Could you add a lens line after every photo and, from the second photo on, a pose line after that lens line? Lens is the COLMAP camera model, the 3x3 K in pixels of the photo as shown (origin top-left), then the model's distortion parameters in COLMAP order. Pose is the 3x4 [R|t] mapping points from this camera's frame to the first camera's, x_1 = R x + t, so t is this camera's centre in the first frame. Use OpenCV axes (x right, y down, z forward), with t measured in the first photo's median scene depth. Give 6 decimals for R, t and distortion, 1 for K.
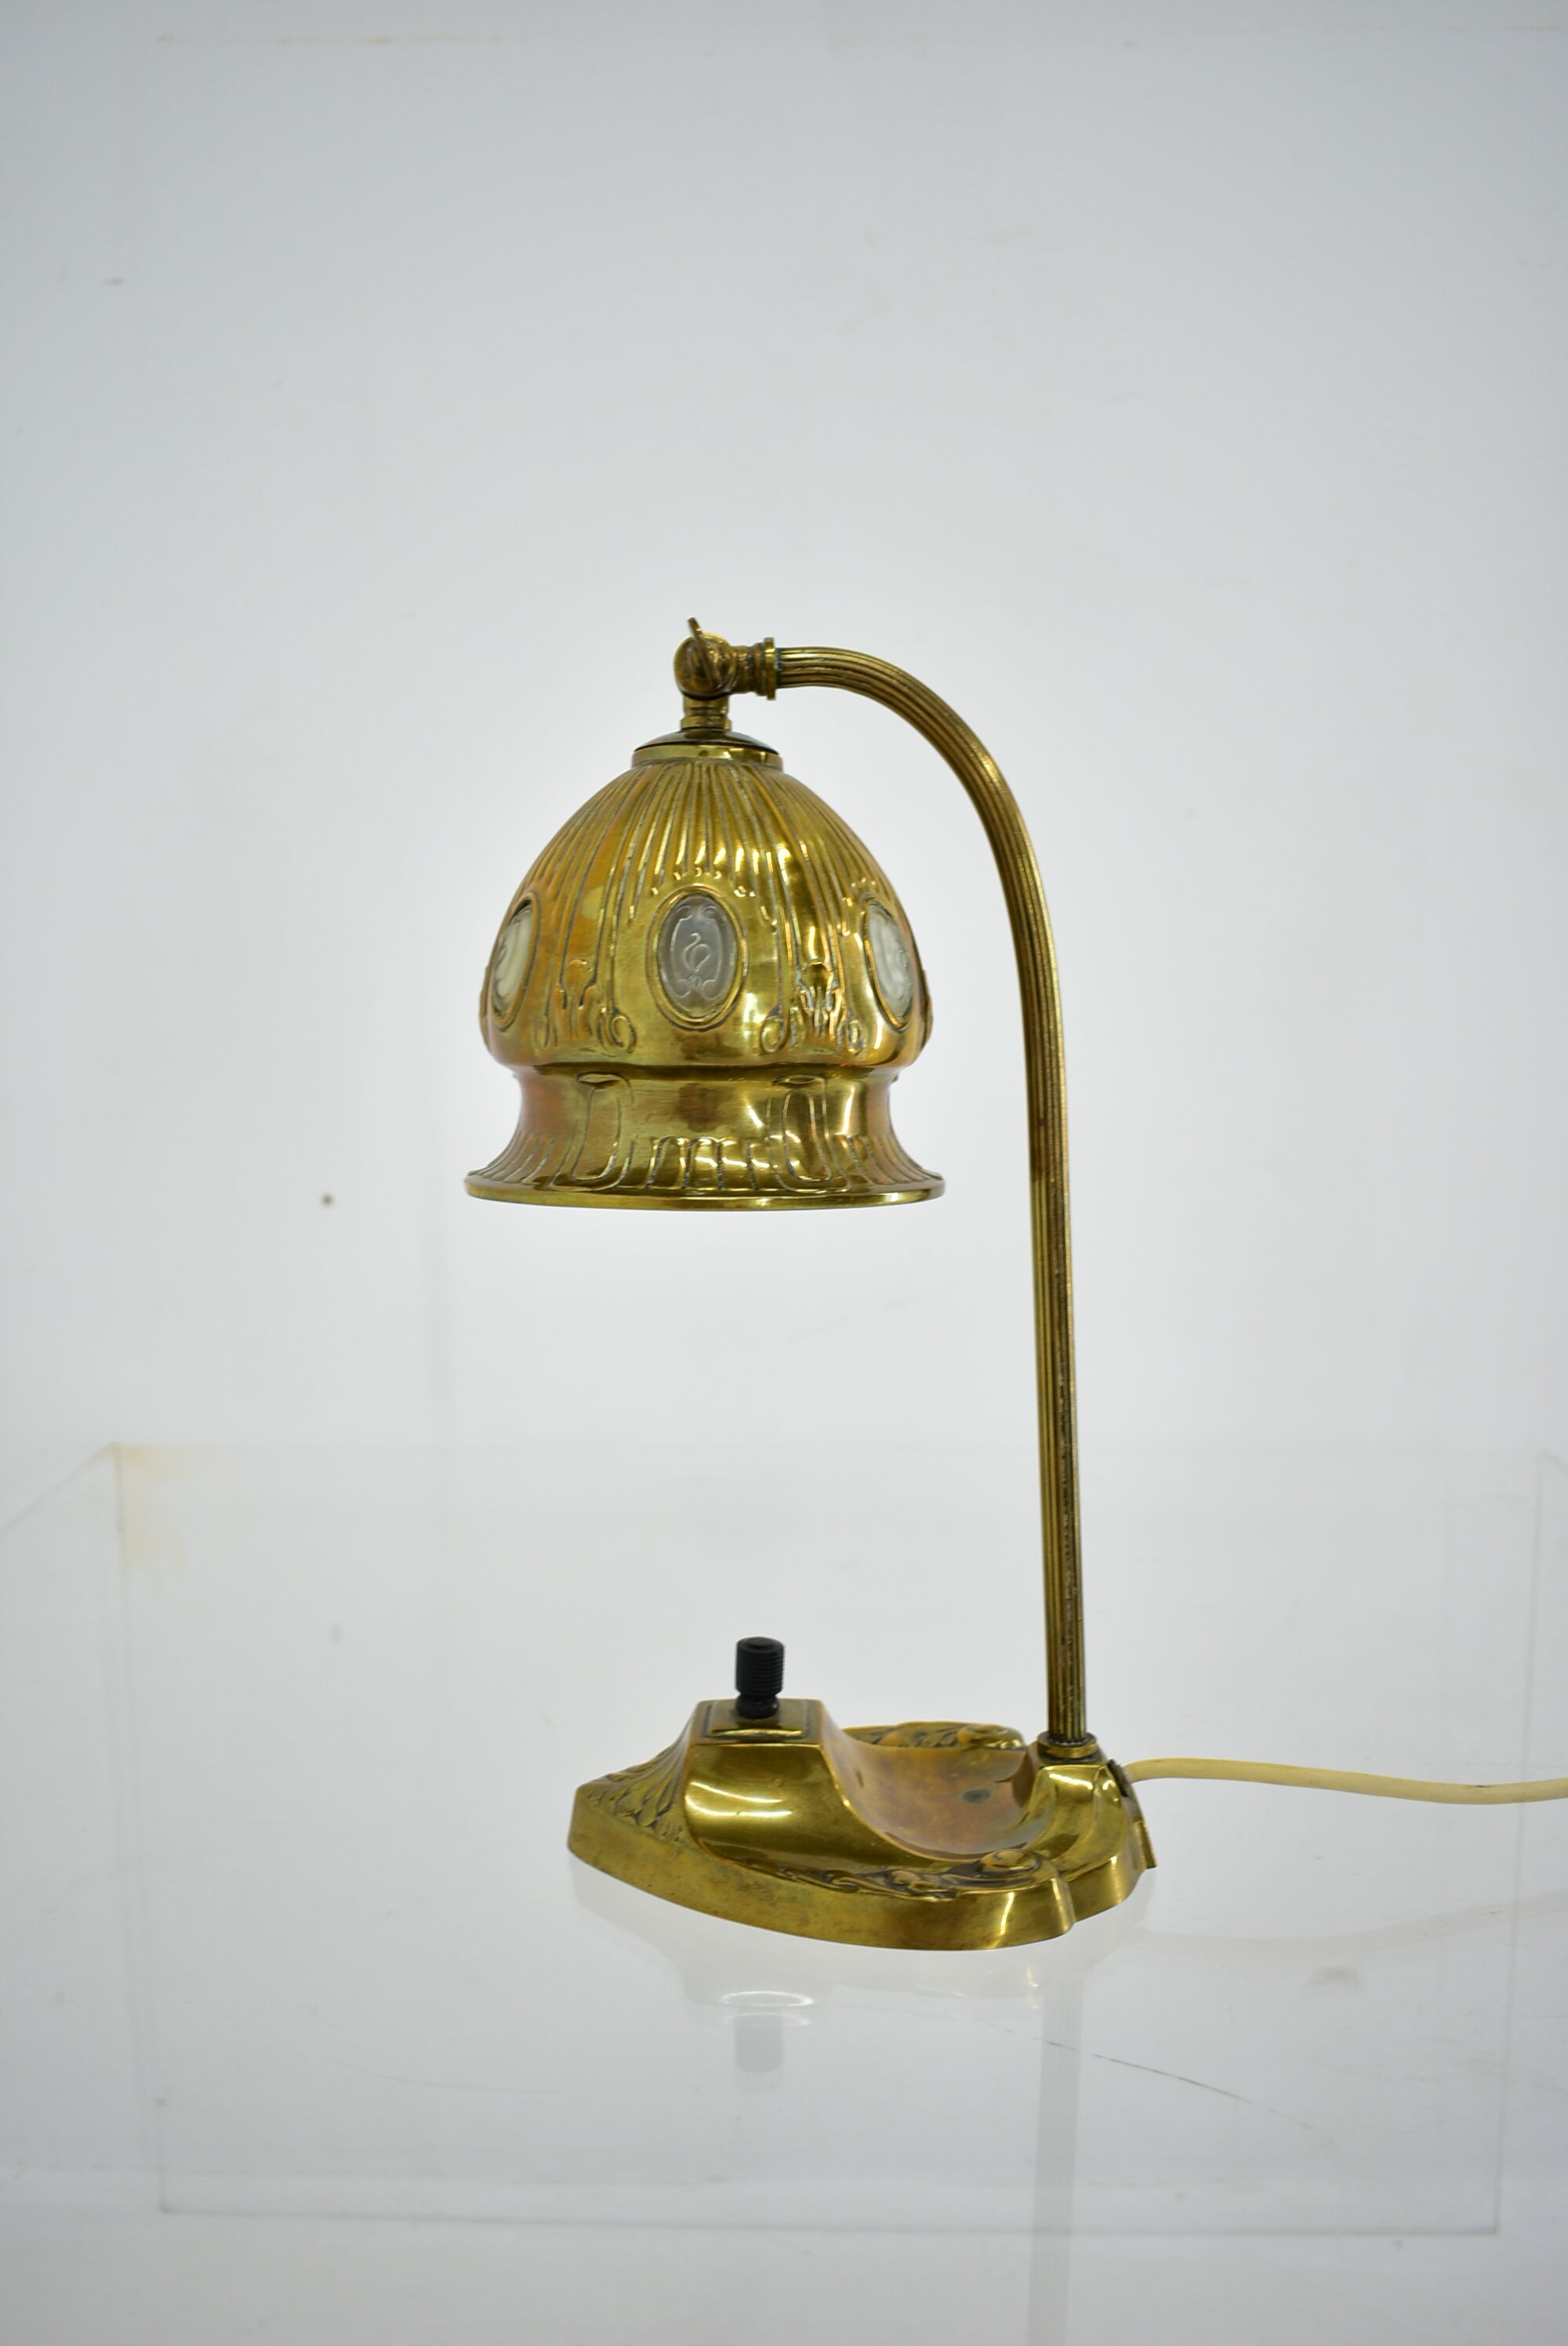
lens RADIAL K [[2120.7, 0, 781.2], [0, 2120.7, 1152.7], [0, 0, 1]] dist [-0.029785, 0.010339]
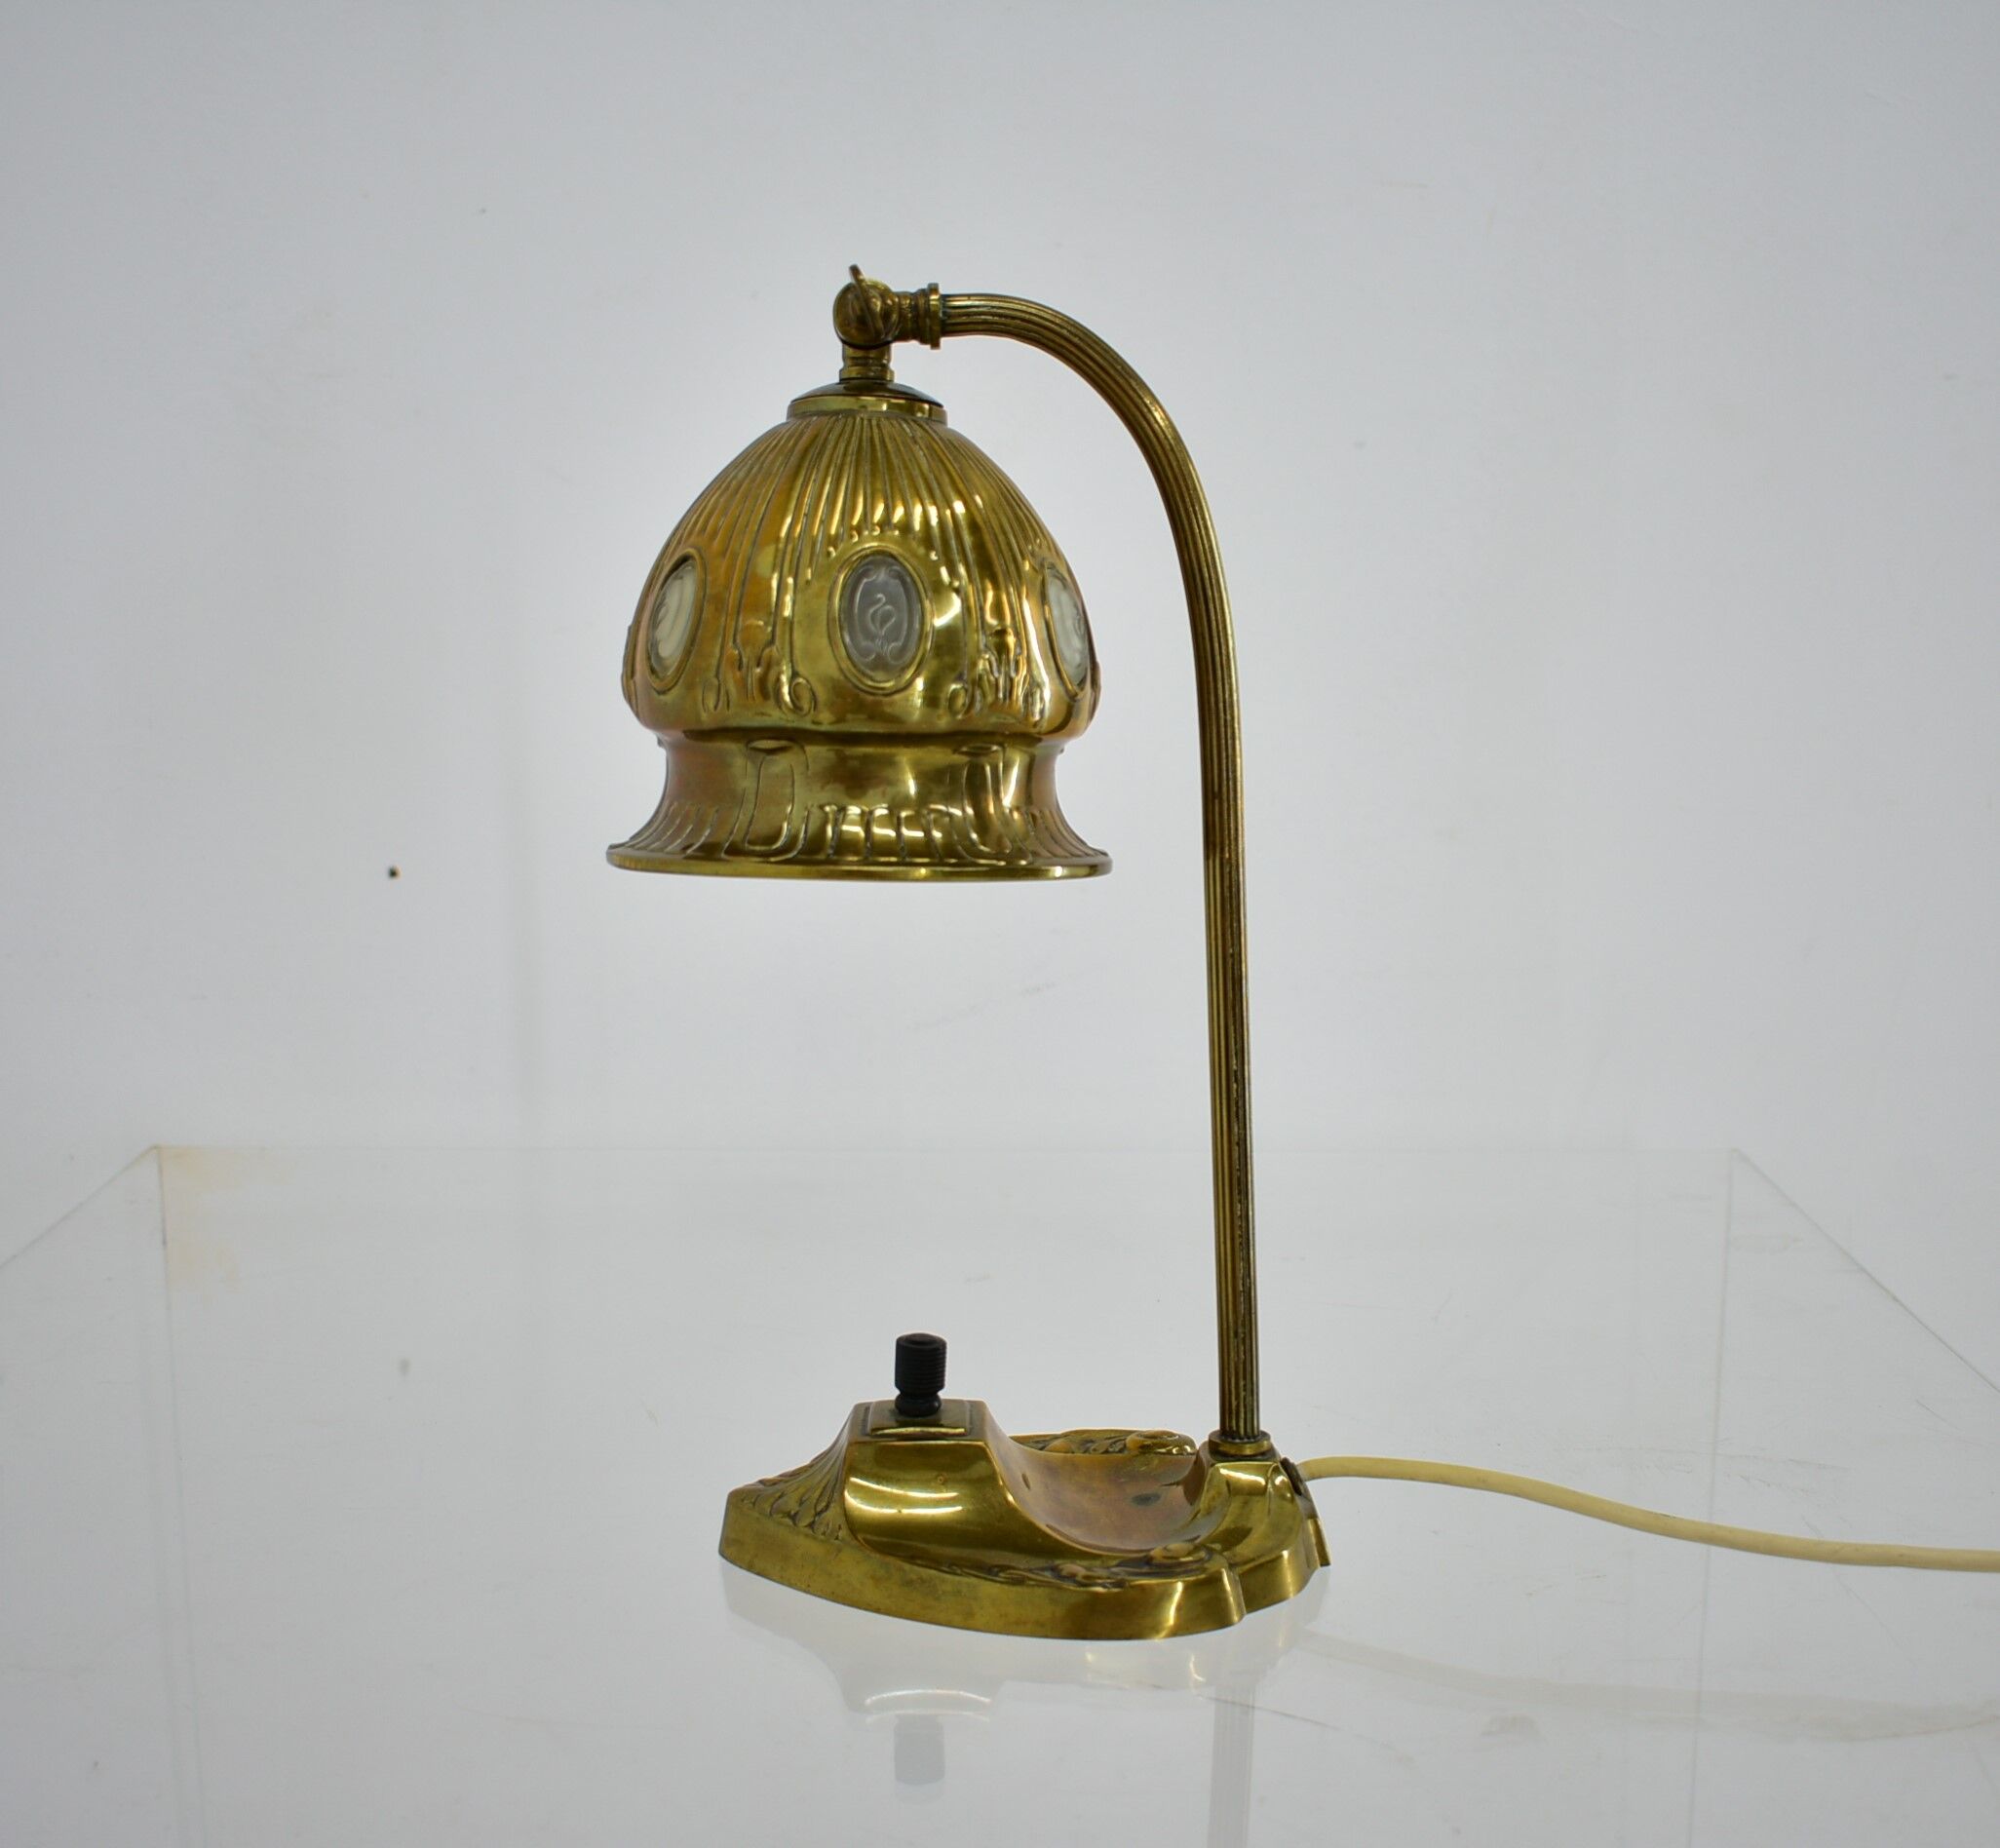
lens RADIAL K [[2484.0, 0, 1065.5], [0, 2484.0, 944.1], [0, 0, 1]] dist [-0.089724, 0.000000]
pose [[0.998478, 0.001333, 0.055137, -0.007007], [-0.003309, 0.999354, 0.035777, 0.012745], [-0.055053, -0.035906, 0.997838, -0.117093]]
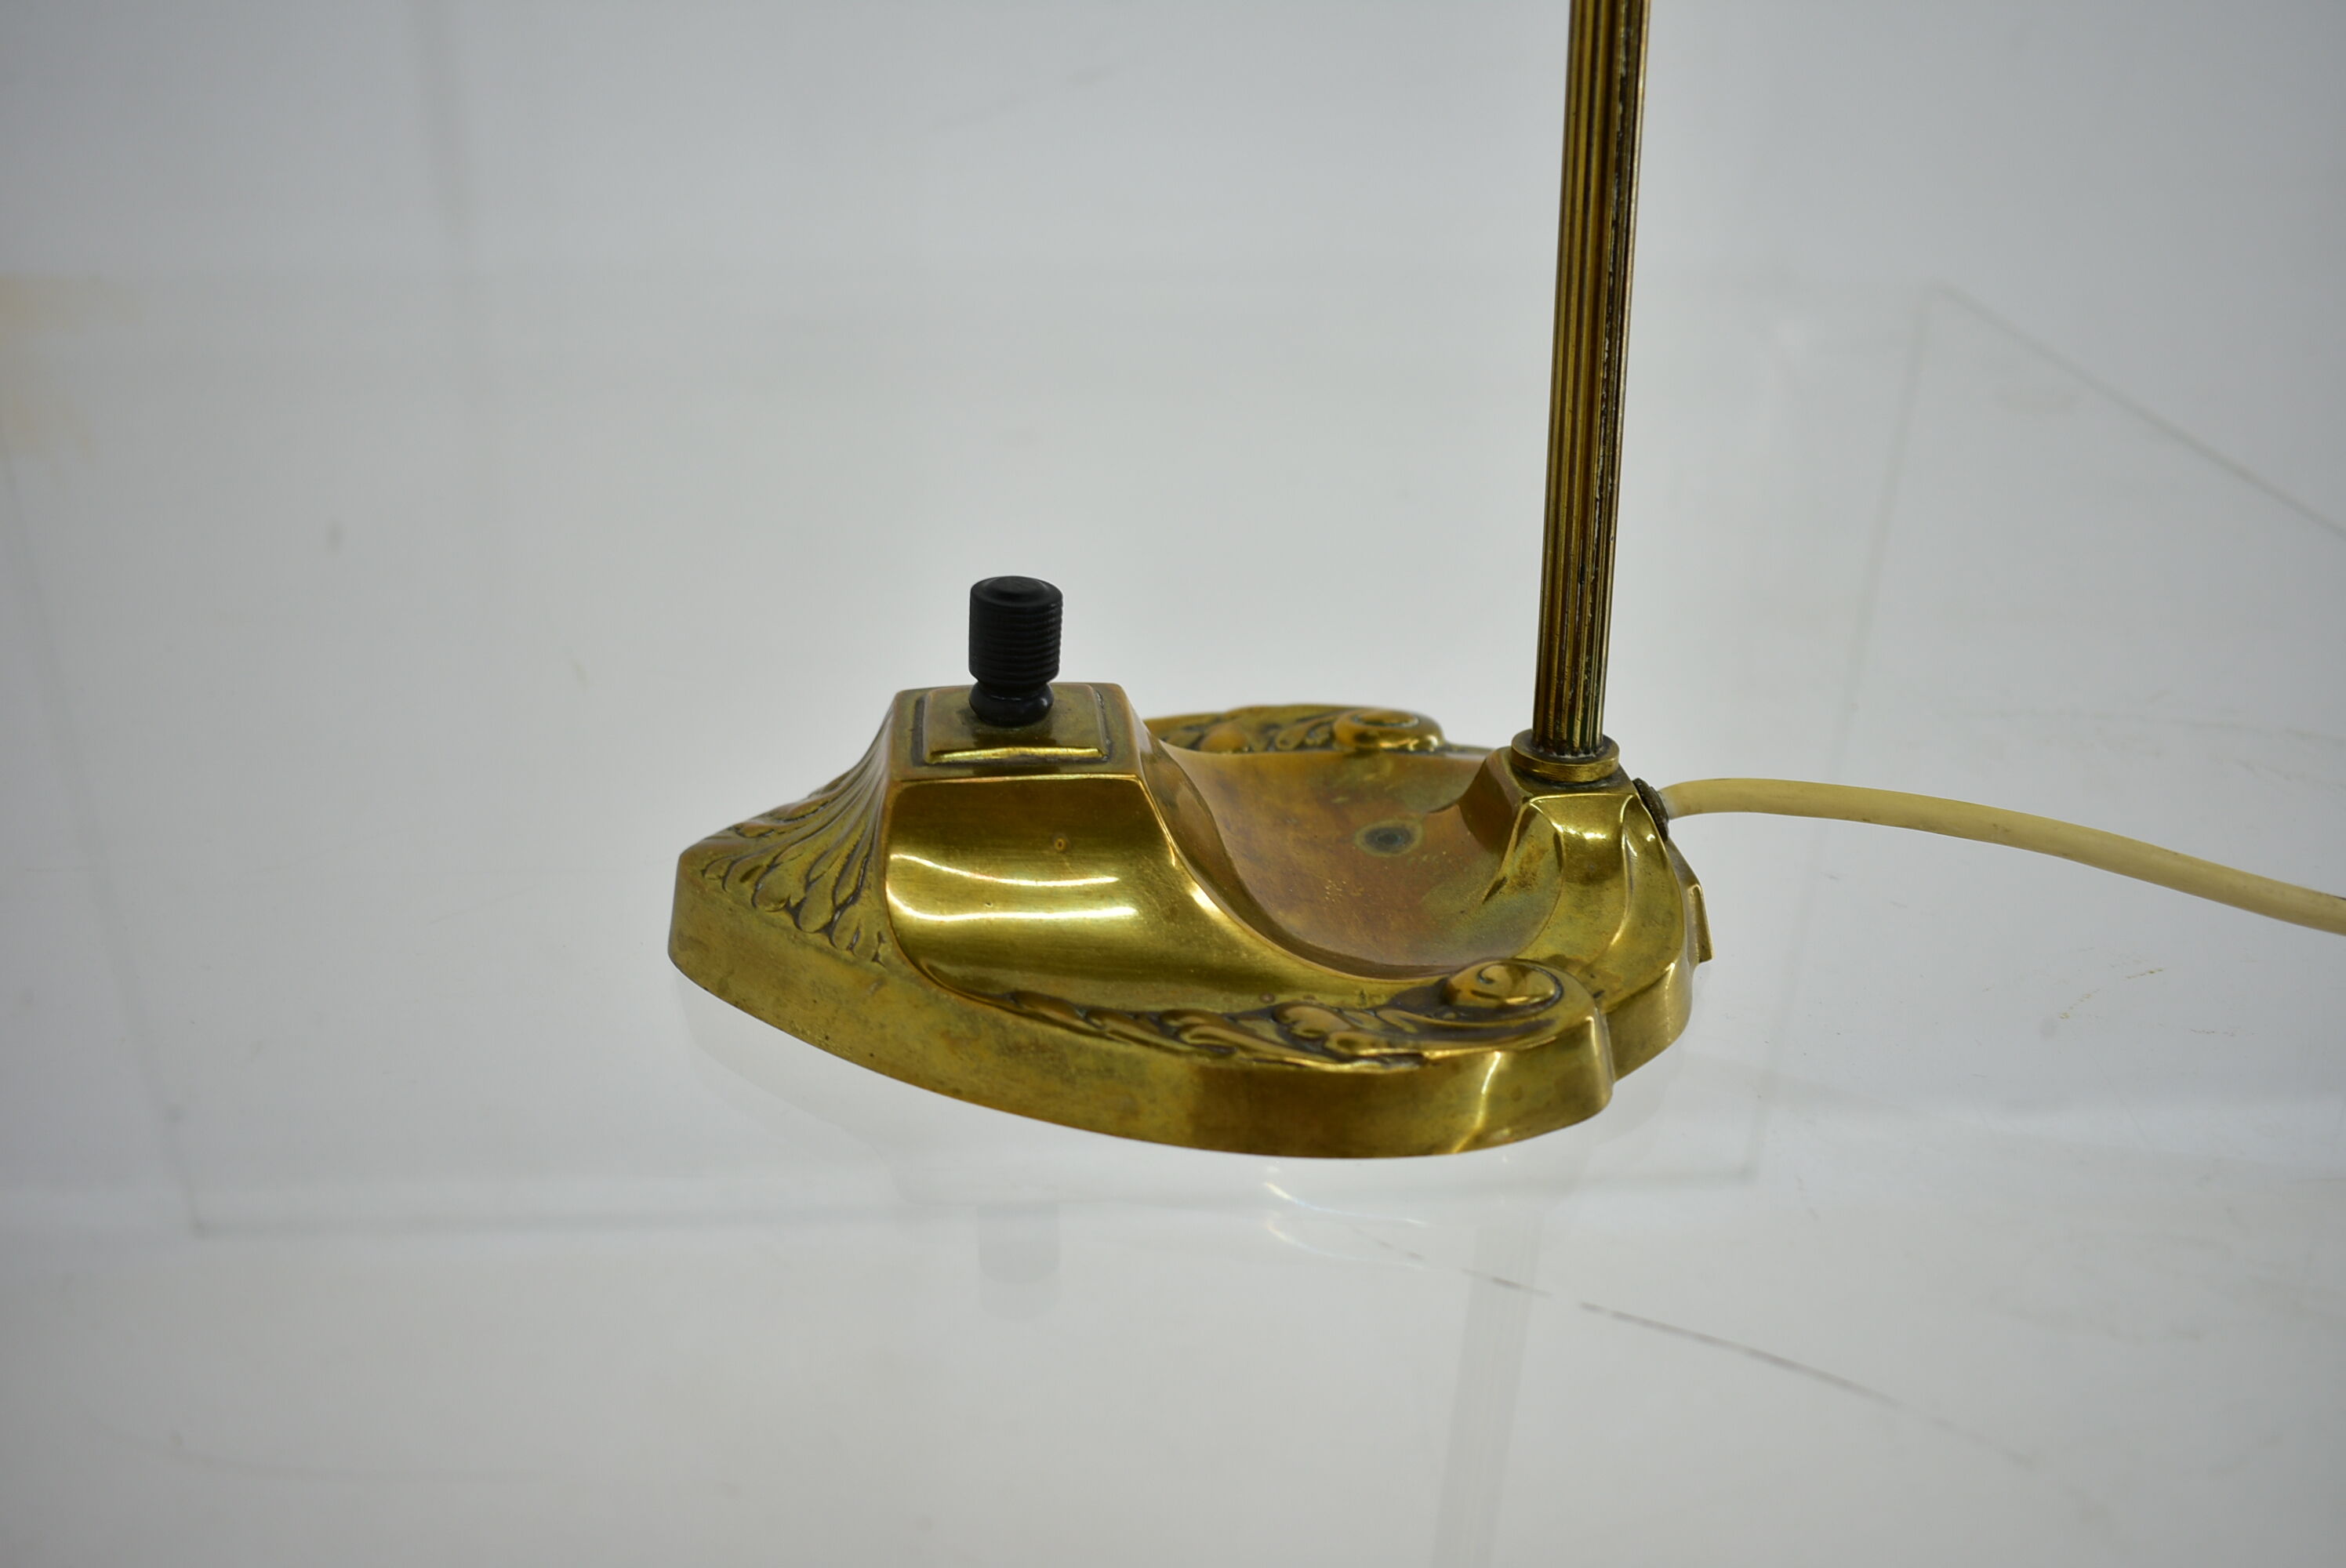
lens RADIAL K [[2120.7, 0, 1165.4], [0, 2120.7, 767.7], [0, 0, 1]] dist [-0.029785, 0.010339]
pose [[0.993475, -0.027005, 0.110803, -0.033419], [-0.010469, 0.945865, 0.324392, 0.103676], [-0.113565, -0.323435, 0.939411, 0.493469]]
